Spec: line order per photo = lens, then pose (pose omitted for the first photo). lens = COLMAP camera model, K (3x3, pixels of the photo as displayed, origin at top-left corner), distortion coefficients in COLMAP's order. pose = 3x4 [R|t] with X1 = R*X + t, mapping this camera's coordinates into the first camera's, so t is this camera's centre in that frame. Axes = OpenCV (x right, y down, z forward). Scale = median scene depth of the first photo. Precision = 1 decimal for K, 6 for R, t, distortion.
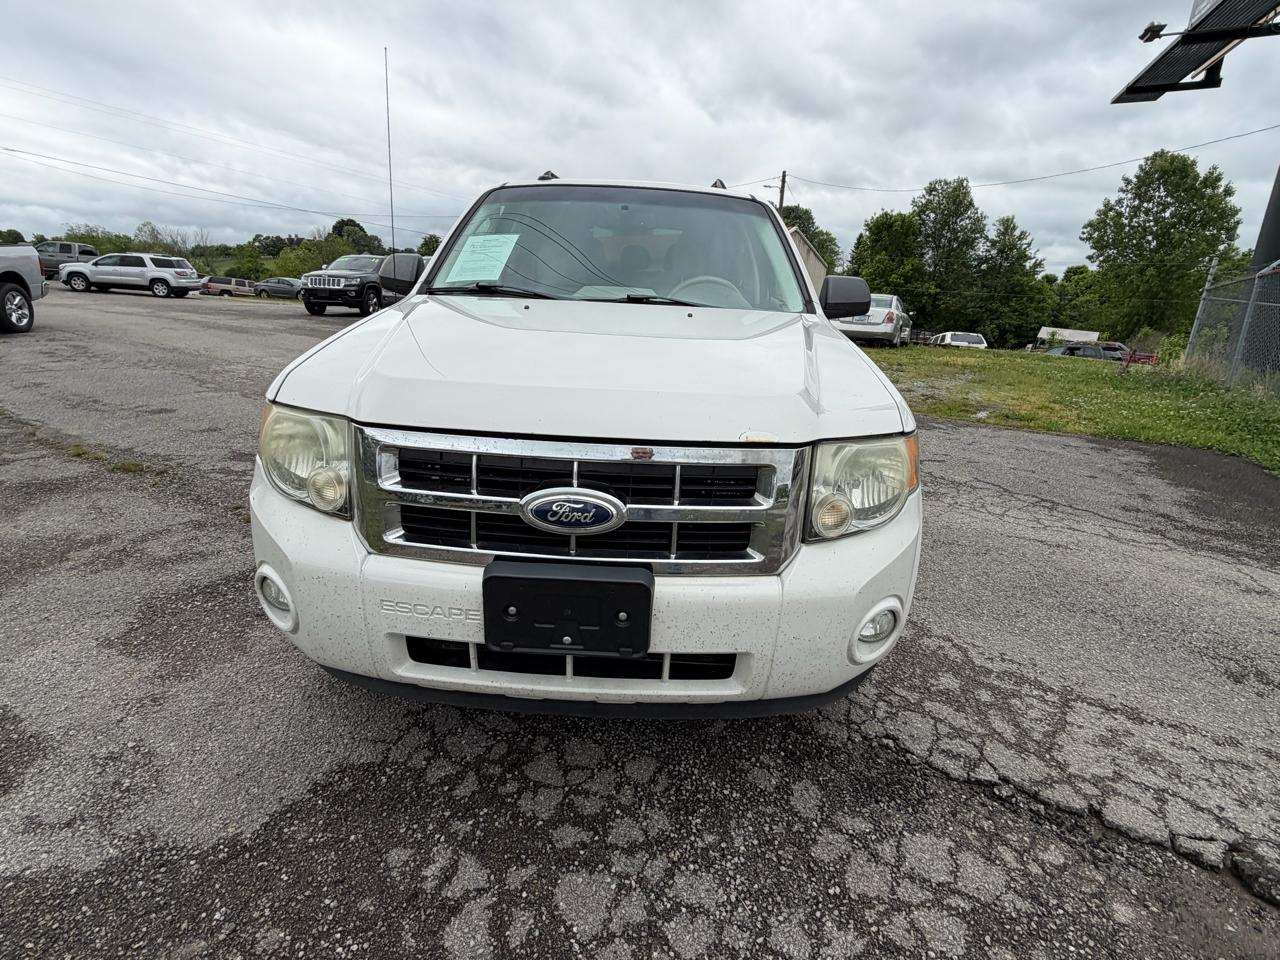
lens RADIAL K [[621.5, 0, 635.9], [0, 621.5, 480.1], [0, 0, 1]] dist [0.002655, -0.001270]
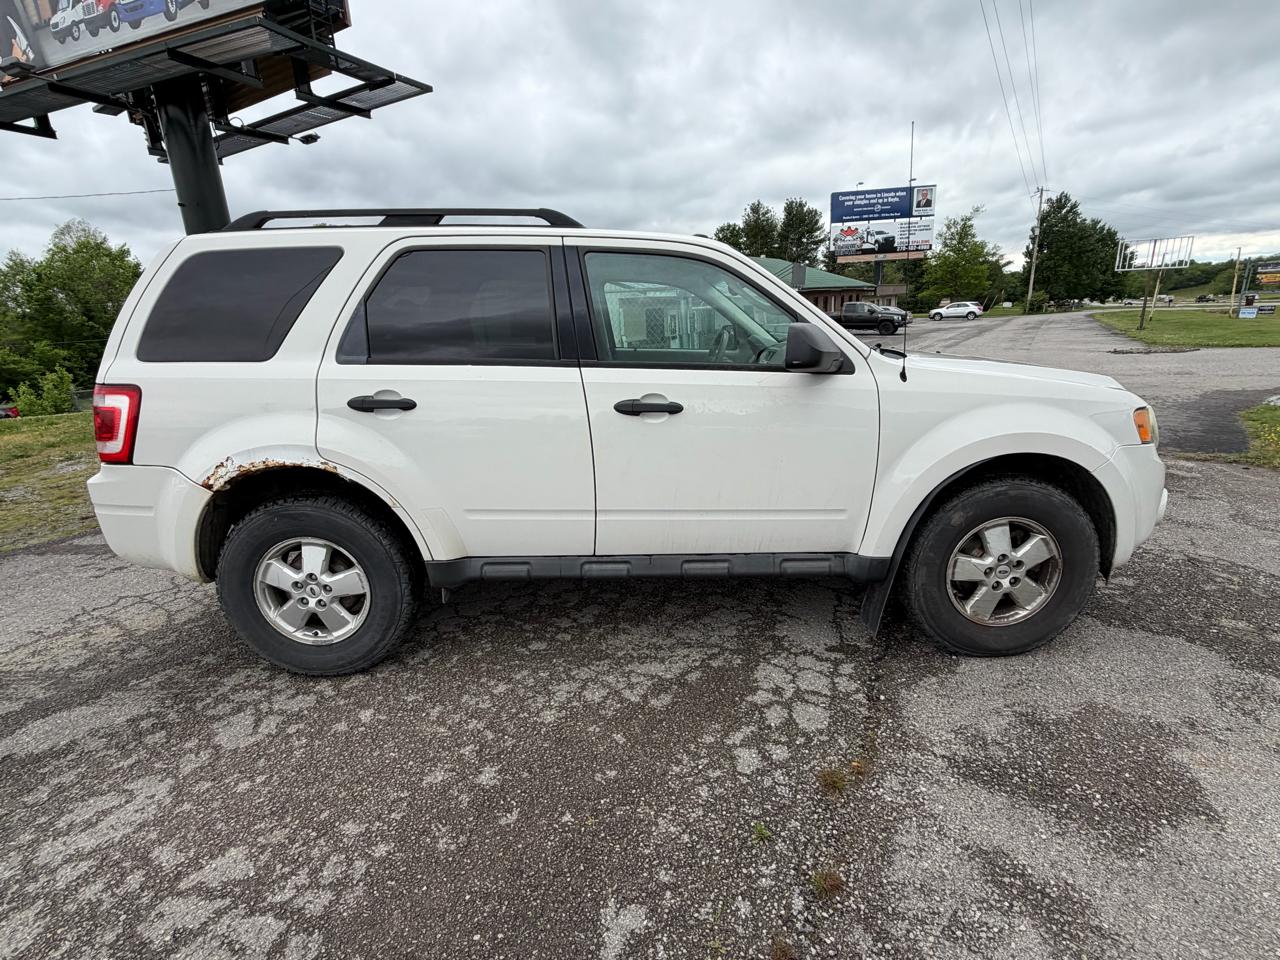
lens RADIAL K [[621.5, 0, 638.9], [0, 621.5, 480.9], [0, 0, 1]] dist [0.002655, -0.001270]
pose [[-0.035892, -0.285895, 0.957588, -1.813510], [0.342675, 0.896592, 0.280529, -0.729776], [-0.938768, 0.338210, 0.065788, 1.852283]]
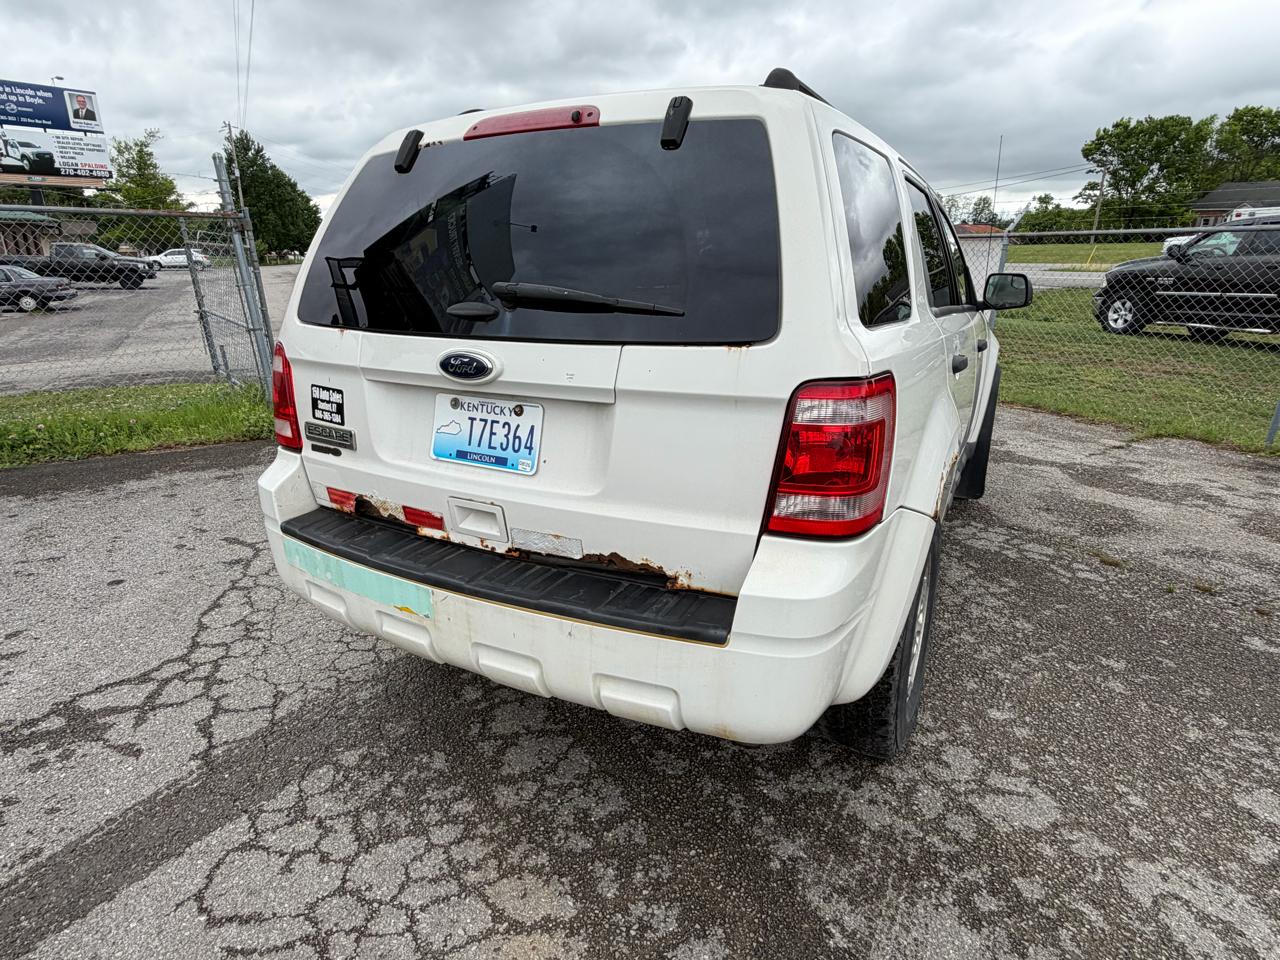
lens RADIAL K [[711.0, 0, 629.6], [0, 711.0, 480.1], [0, 0, 1]] dist [0.000091, -0.000263]
pose [[-0.888236, -0.173557, 0.425340, -0.571789], [0.111251, 0.817057, 0.565721, -1.288930], [-0.445712, 0.549814, -0.706432, 3.620485]]
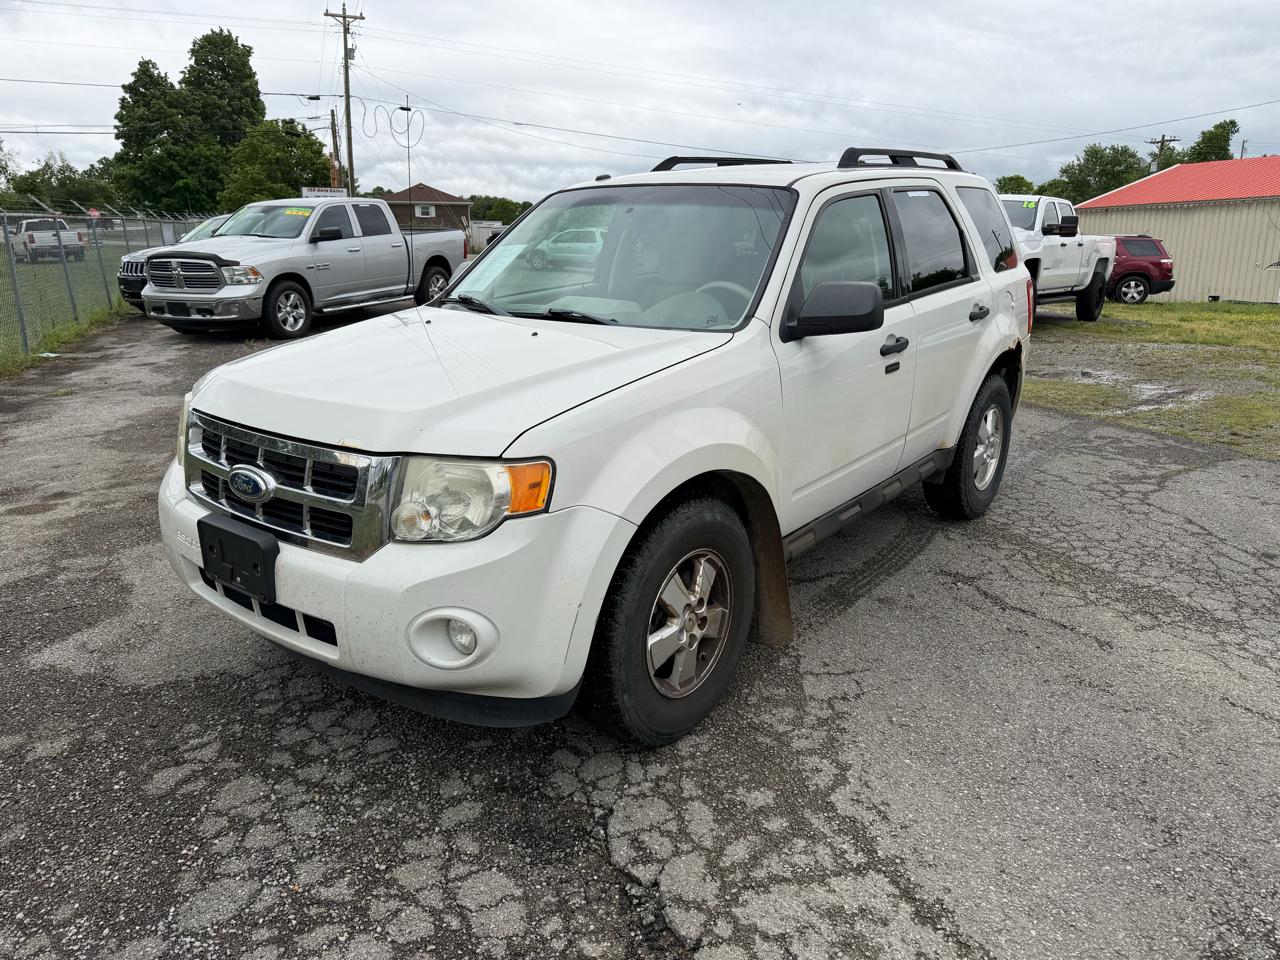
lens RADIAL K [[909.8, 0, 634.8], [0, 909.8, 476.5], [0, 0, 1]] dist [0.012471, -0.018415]
pose [[0.800513, 0.121536, -0.586863, 1.226476], [-0.153894, 0.988073, -0.005295, -0.058691], [0.579220, 0.094554, 0.809669, -0.077533]]
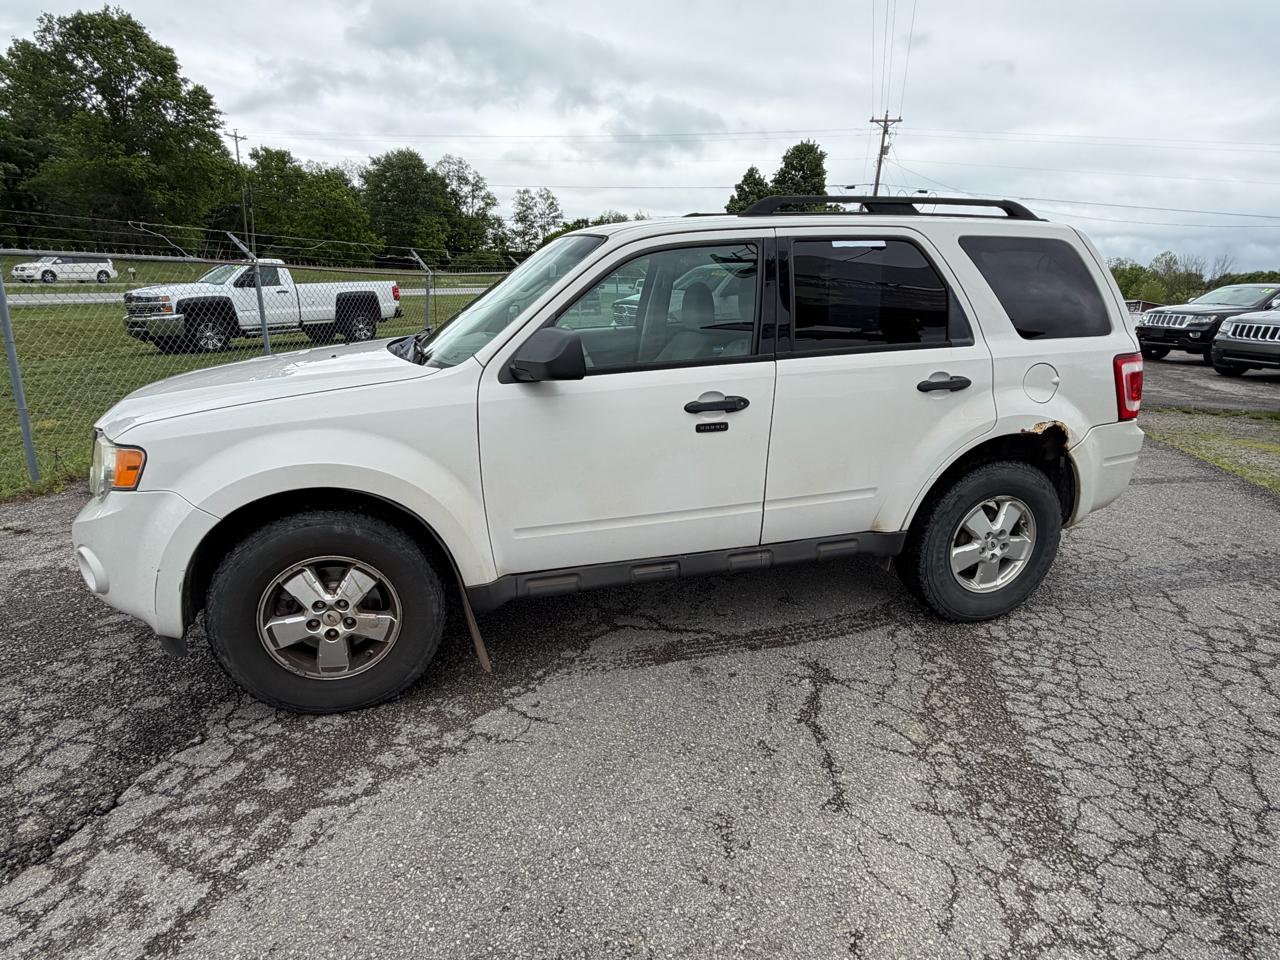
lens RADIAL K [[711.0, 0, 638.1], [0, 711.0, 483.0], [0, 0, 1]] dist [0.000091, -0.000263]
pose [[0.300329, 0.225513, -0.926793, 1.816205], [-0.296868, 0.945489, 0.133862, -0.438994], [0.906461, 0.234933, 0.350906, 1.233214]]
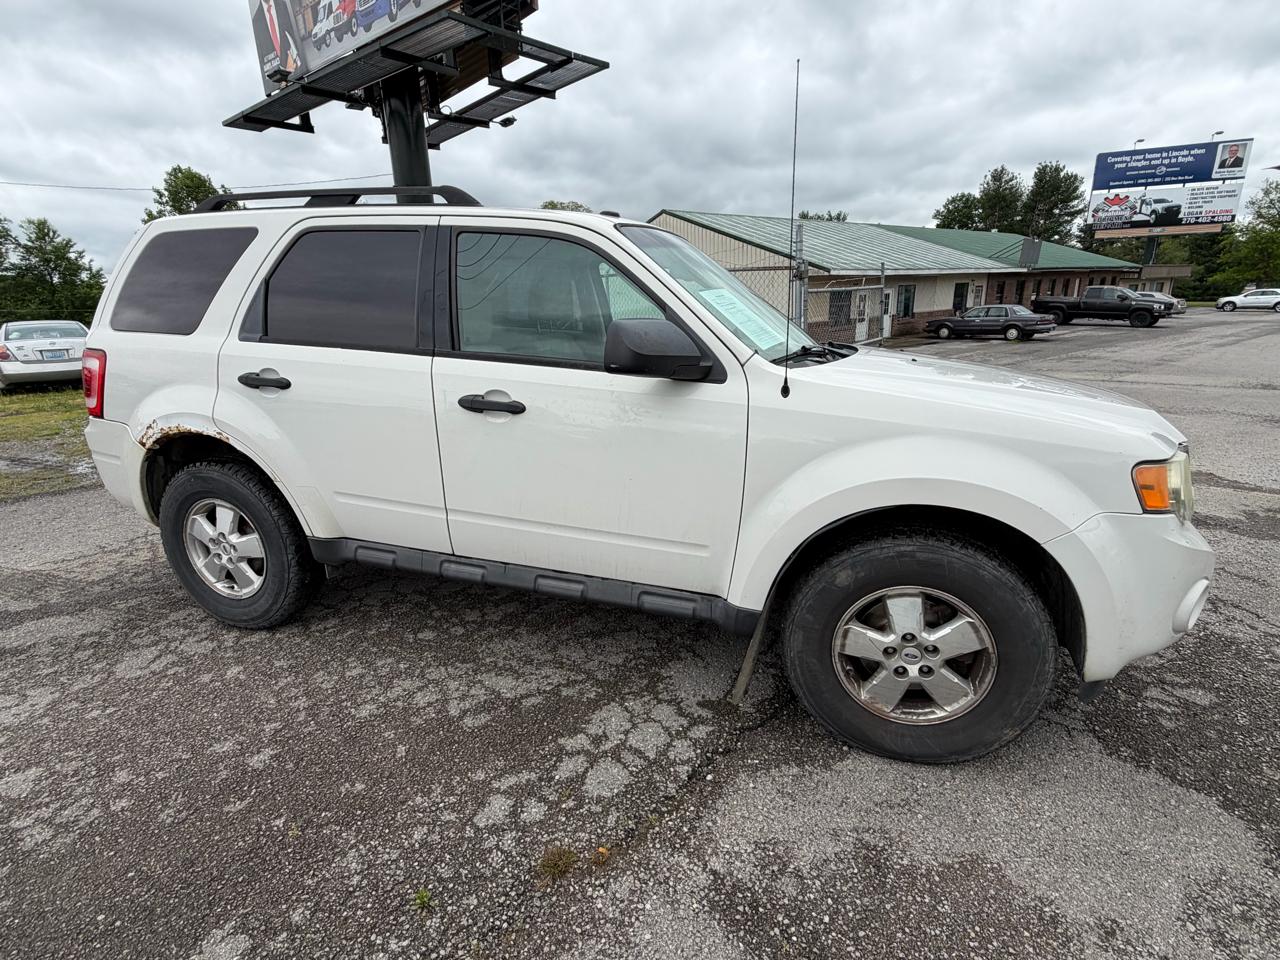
lens RADIAL K [[621.5, 0, 638.7], [0, 621.5, 482.5], [0, 0, 1]] dist [0.002655, -0.001270]
pose [[0.278151, -0.307123, 0.910114, -1.574825], [0.315158, 0.924233, 0.215568, -0.527887], [-0.907363, 0.226869, 0.353869, 1.230704]]
